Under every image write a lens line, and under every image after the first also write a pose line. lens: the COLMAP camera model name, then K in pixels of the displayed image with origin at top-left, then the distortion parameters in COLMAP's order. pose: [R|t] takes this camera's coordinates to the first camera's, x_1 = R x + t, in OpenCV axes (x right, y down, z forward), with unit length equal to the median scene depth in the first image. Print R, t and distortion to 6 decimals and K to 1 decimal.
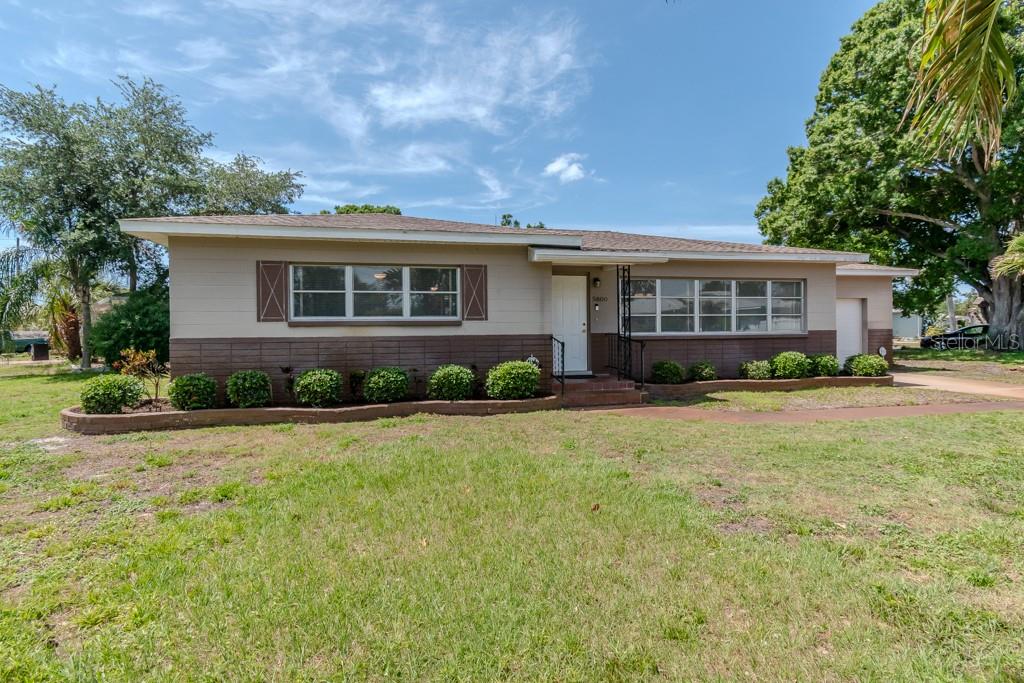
lens RADIAL K [[501.2, 0, 518.5], [0, 501.2, 343.3], [0, 0, 1]] dist [0.014724, -0.001351]
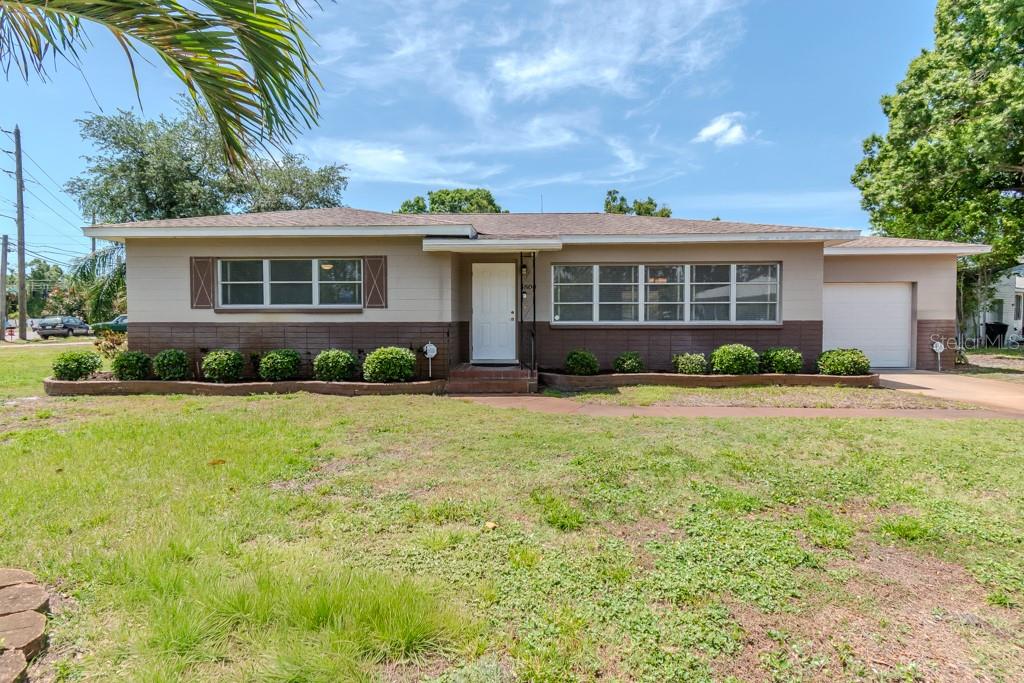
lens RADIAL K [[546.6, 0, 512.8], [0, 546.6, 347.4], [0, 0, 1]] dist [0.015082, -0.000871]
pose [[0.968213, 0.020907, -0.249253, 0.116082], [-0.014116, 0.999480, 0.029002, -0.000143], [0.249729, -0.024562, 0.968004, -0.012742]]
